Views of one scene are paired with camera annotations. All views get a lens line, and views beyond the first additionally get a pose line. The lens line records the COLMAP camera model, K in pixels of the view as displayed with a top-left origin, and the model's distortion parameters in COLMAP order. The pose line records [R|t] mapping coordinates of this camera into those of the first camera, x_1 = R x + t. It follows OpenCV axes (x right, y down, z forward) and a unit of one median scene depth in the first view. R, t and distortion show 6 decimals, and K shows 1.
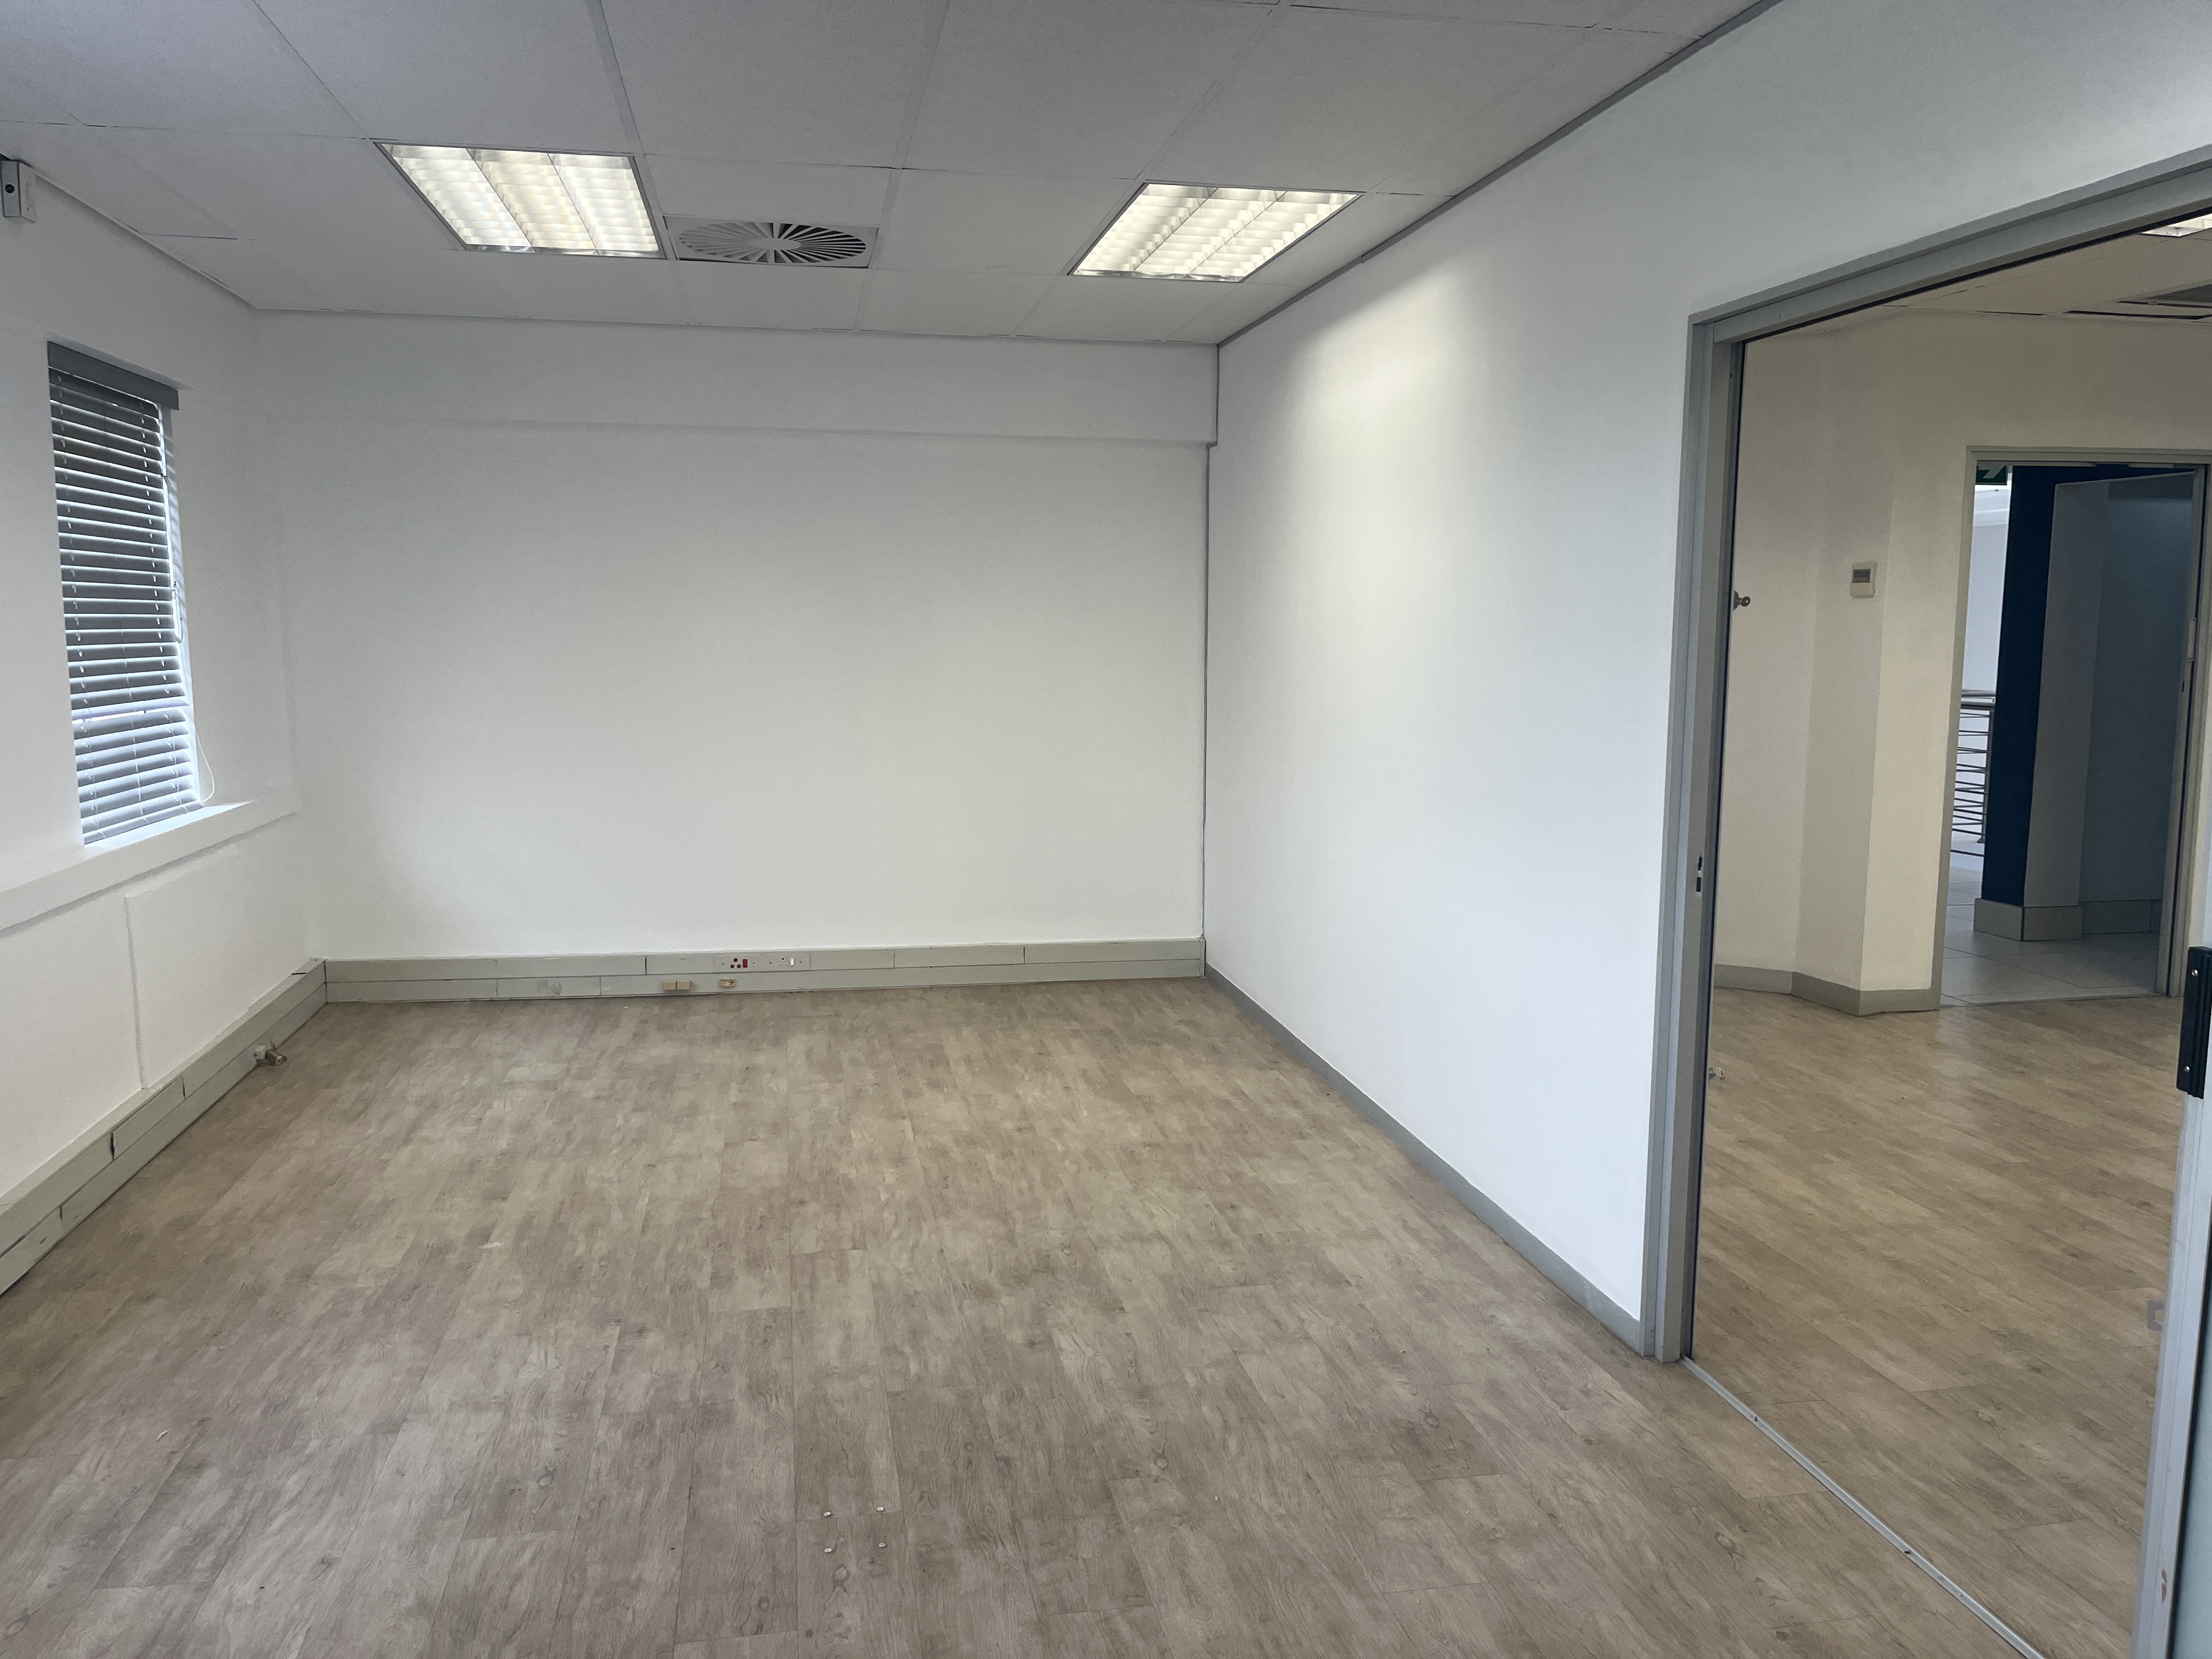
lens RADIAL K [[1689.8, 0, 1092.5], [0, 1689.8, 826.5], [0, 0, 1]] dist [0.048873, -0.077357]
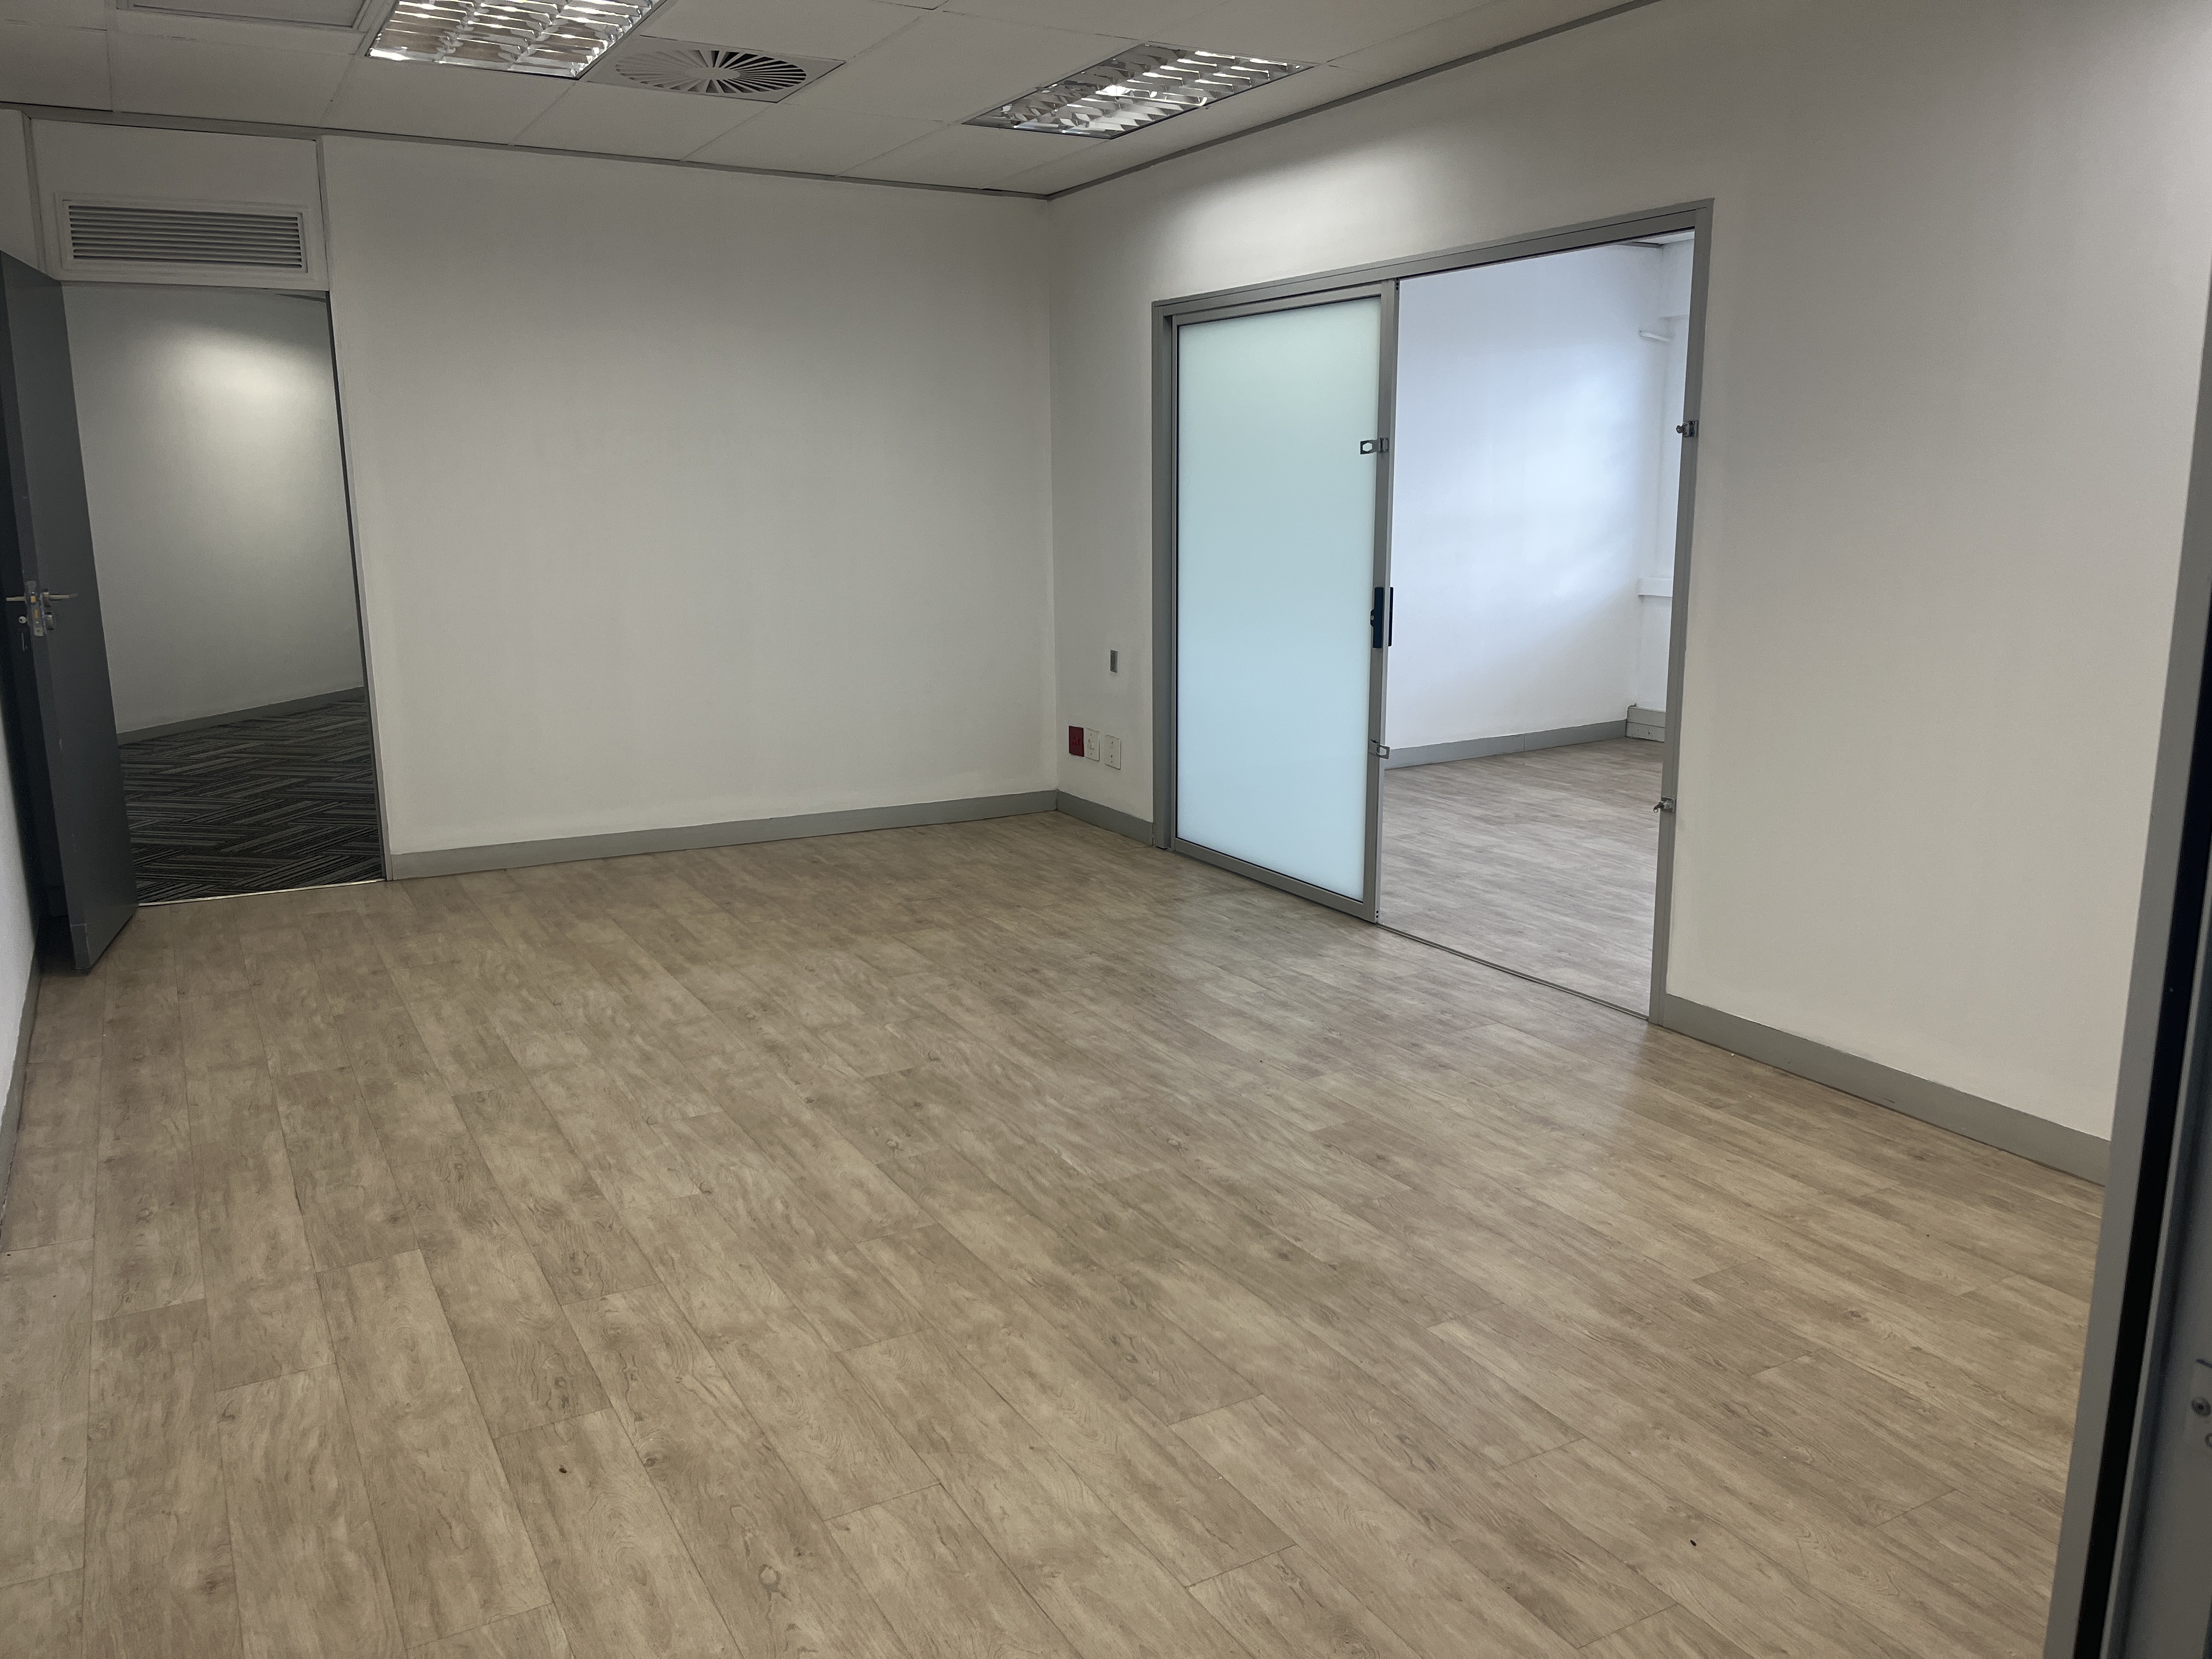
lens RADIAL K [[1689.8, 0, 1092.5], [0, 1689.8, 826.5], [0, 0, 1]] dist [0.048873, -0.077357]
pose [[-0.948750, 0.071821, -0.307758, 1.096952], [-0.032767, 0.946229, 0.321834, -0.224298], [0.314324, 0.315425, -0.895381, 1.893318]]
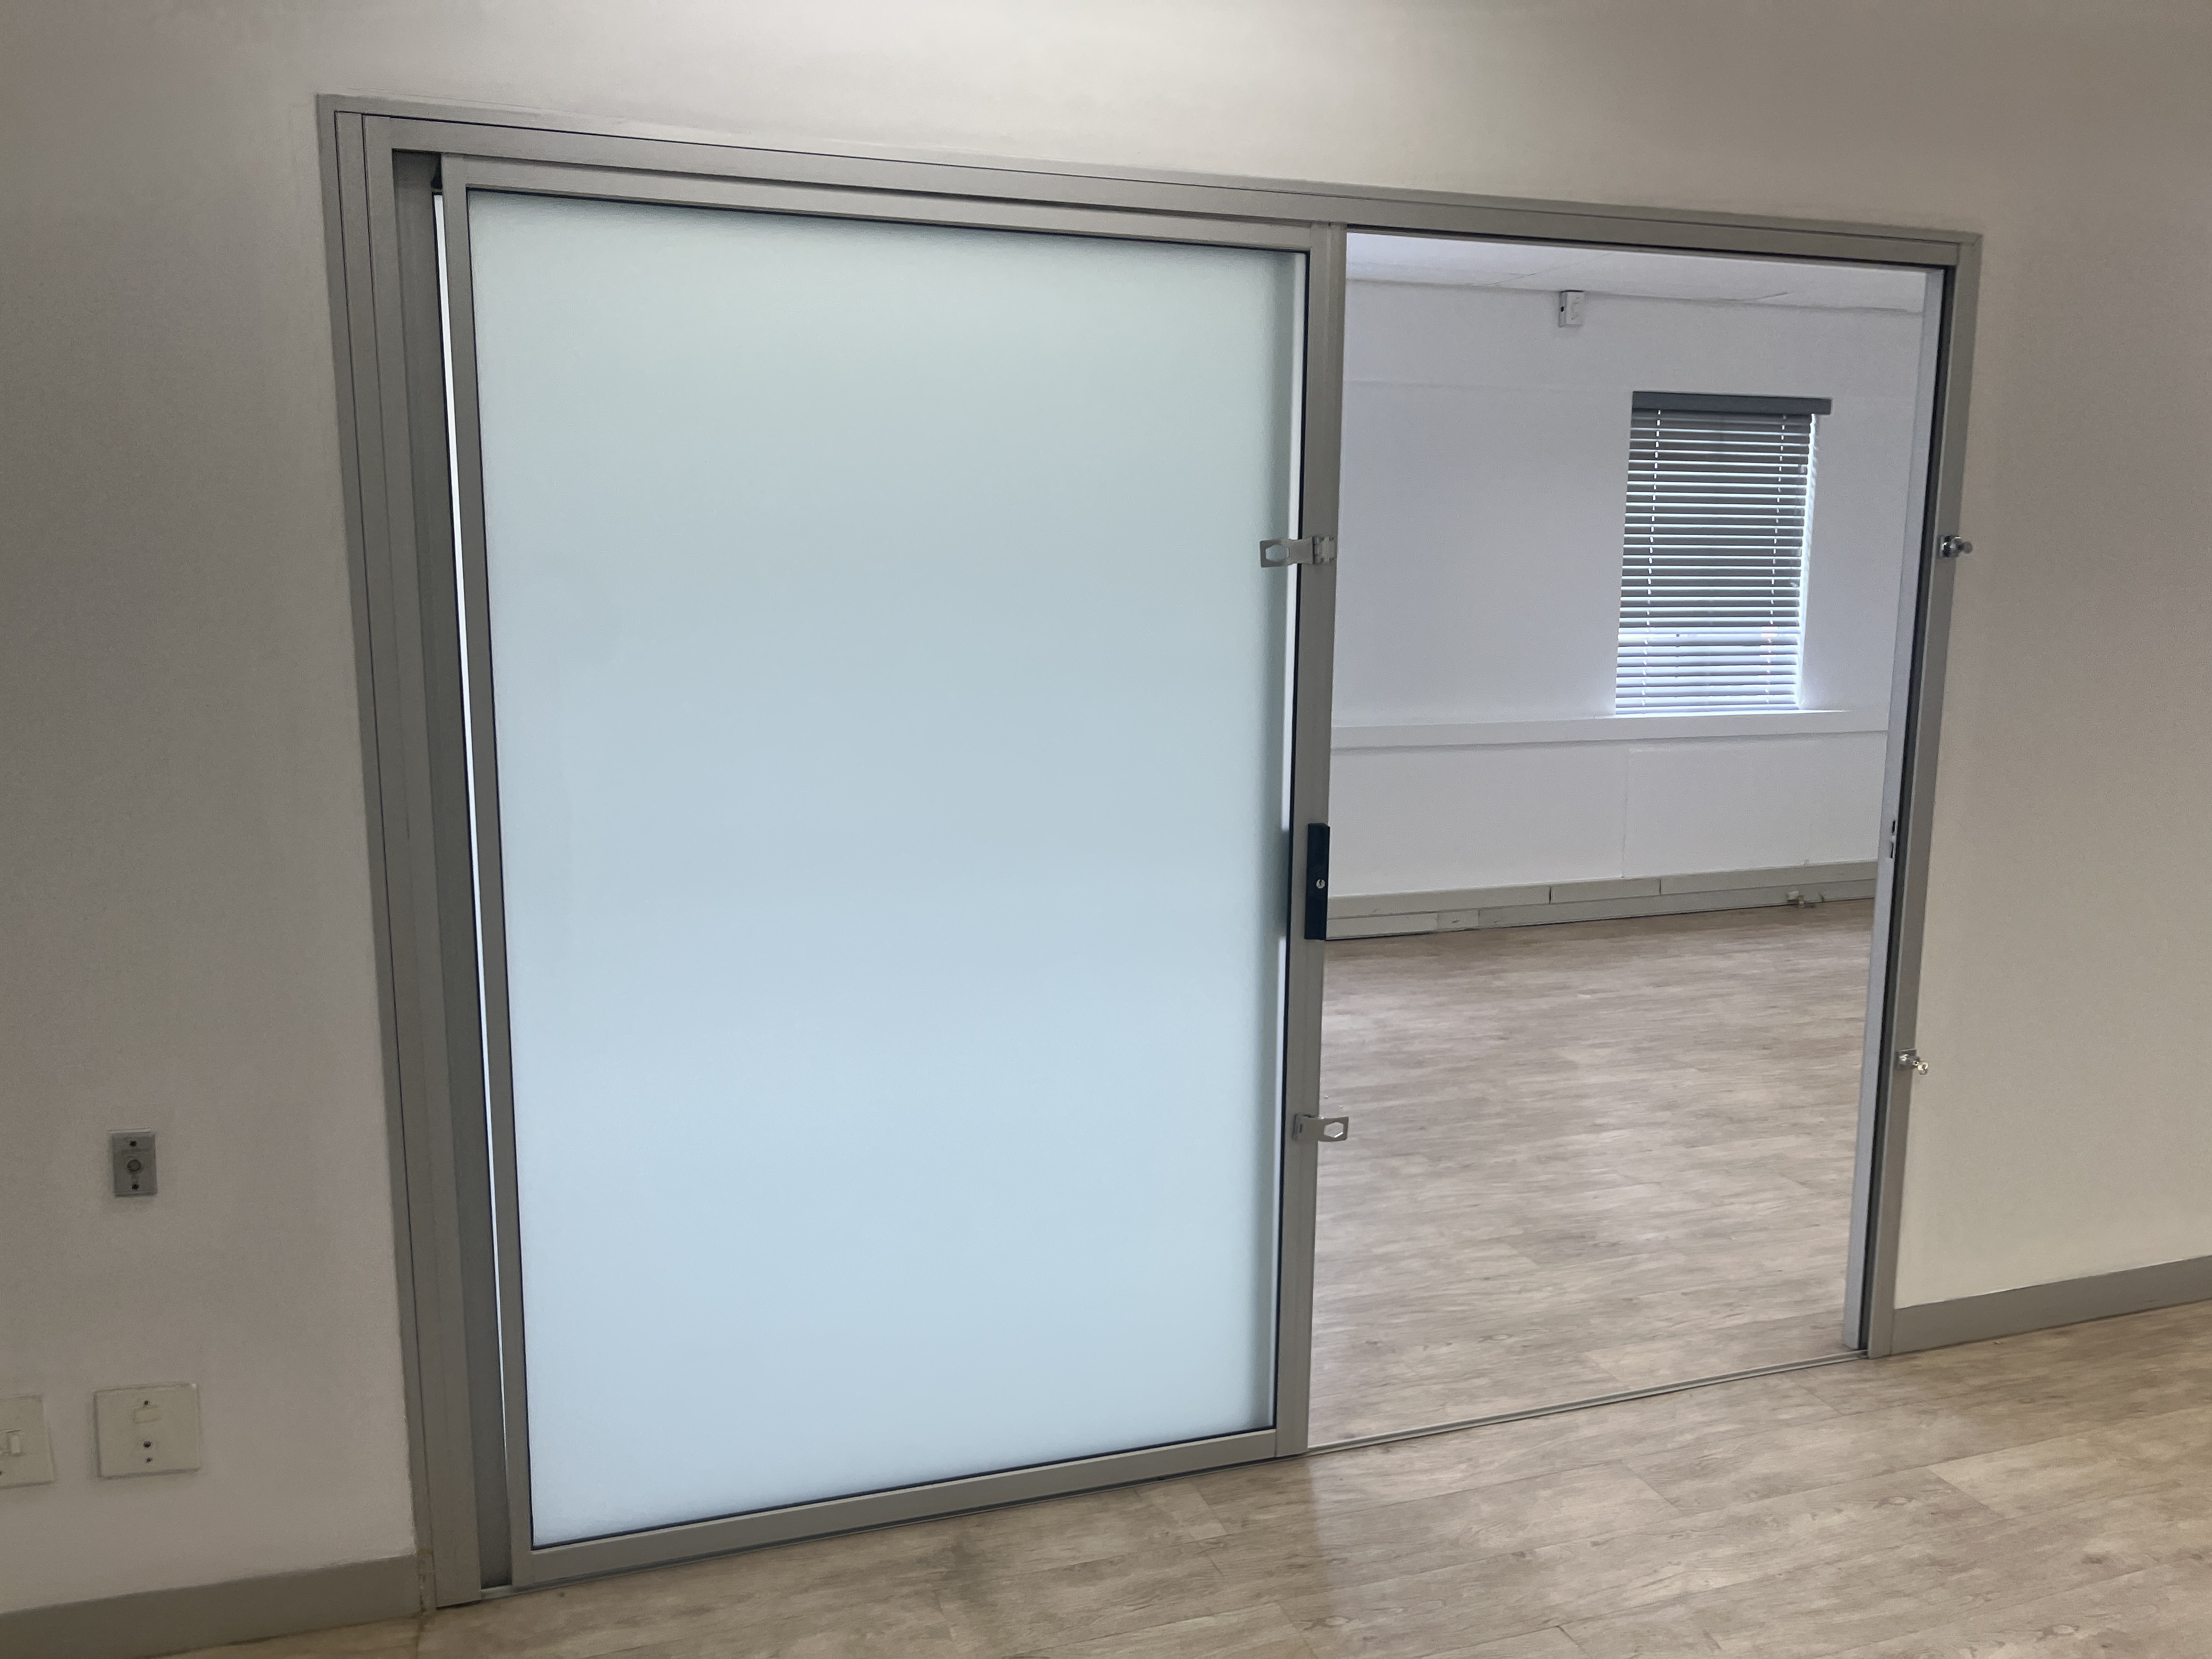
lens RADIAL K [[1689.8, 0, 1092.5], [0, 1689.8, 826.5], [0, 0, 1]] dist [0.048873, -0.077357]
pose [[0.133350, 0.151978, -0.979347, 1.115322], [-0.131384, 0.982161, 0.134525, -0.042405], [0.982322, 0.110732, 0.150939, 0.386256]]
